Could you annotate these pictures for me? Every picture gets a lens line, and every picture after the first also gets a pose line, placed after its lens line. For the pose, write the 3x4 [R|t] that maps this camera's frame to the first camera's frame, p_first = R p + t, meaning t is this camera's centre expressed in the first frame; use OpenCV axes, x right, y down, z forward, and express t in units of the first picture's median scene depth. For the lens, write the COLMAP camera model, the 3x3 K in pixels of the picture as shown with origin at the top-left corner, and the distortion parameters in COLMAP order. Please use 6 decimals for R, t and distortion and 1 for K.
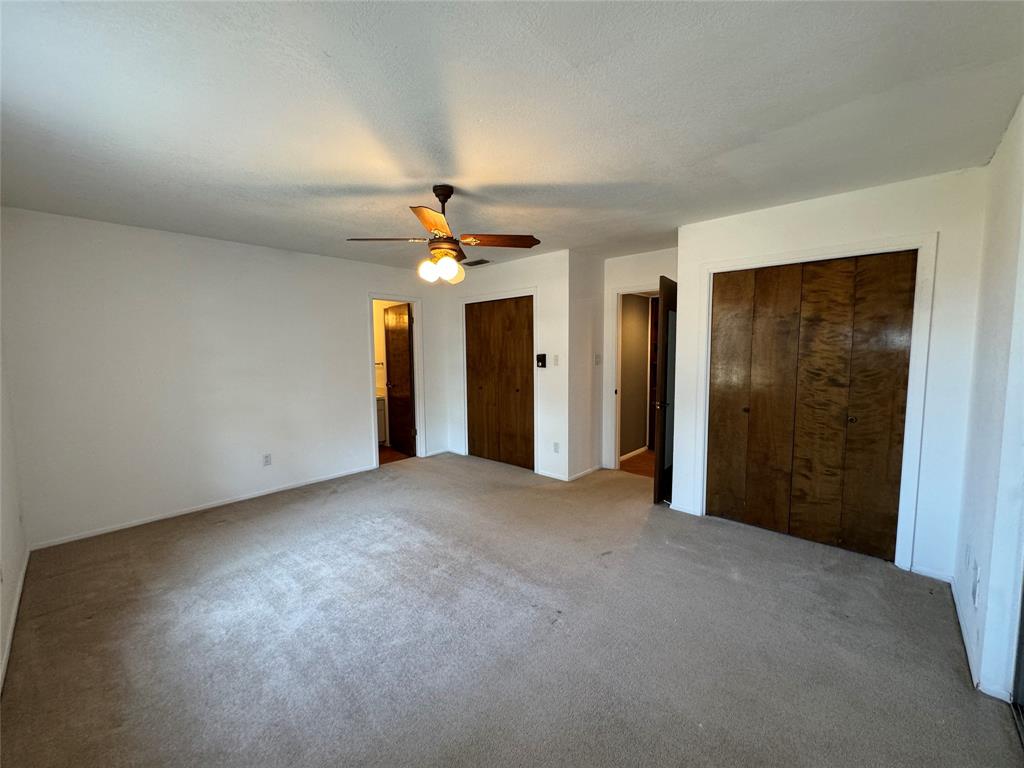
lens RADIAL K [[408.8, 0, 515.2], [0, 408.8, 385.1], [0, 0, 1]] dist [-0.003294, 0.000179]
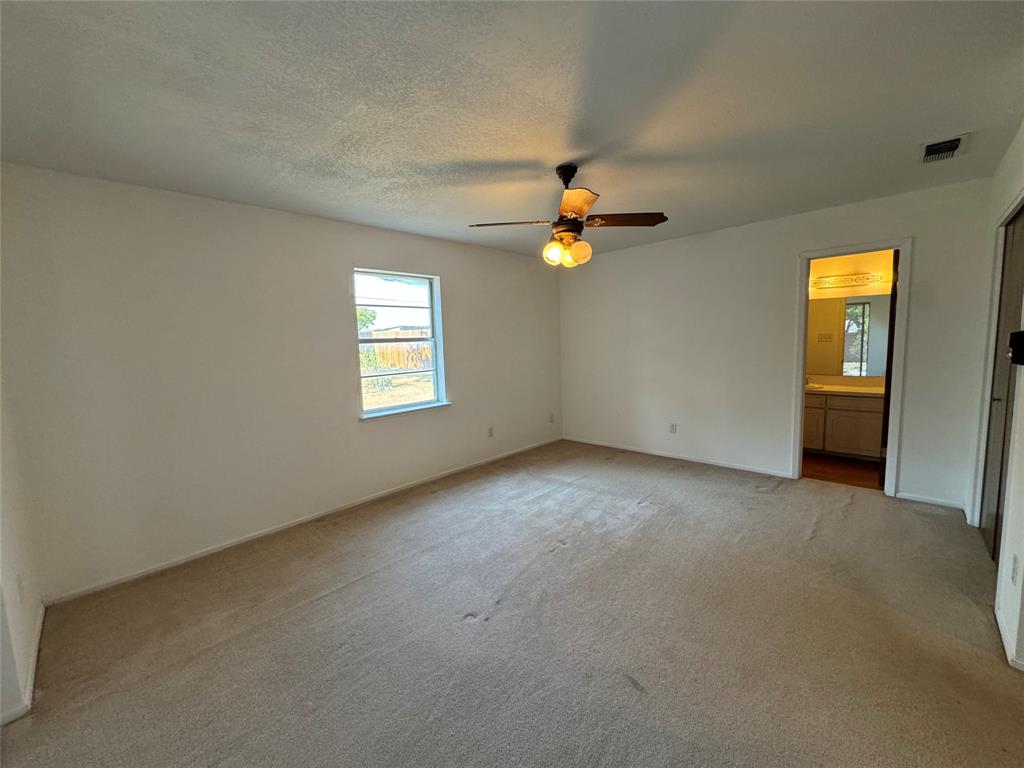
lens RADIAL K [[408.8, 0, 520.4], [0, 408.8, 381.1], [0, 0, 1]] dist [-0.003294, 0.000179]
pose [[-0.014095, 0.107031, -0.994156, 0.706460], [-0.056677, 0.992570, 0.107664, -0.063770], [0.998293, 0.057864, -0.007924, 0.772676]]
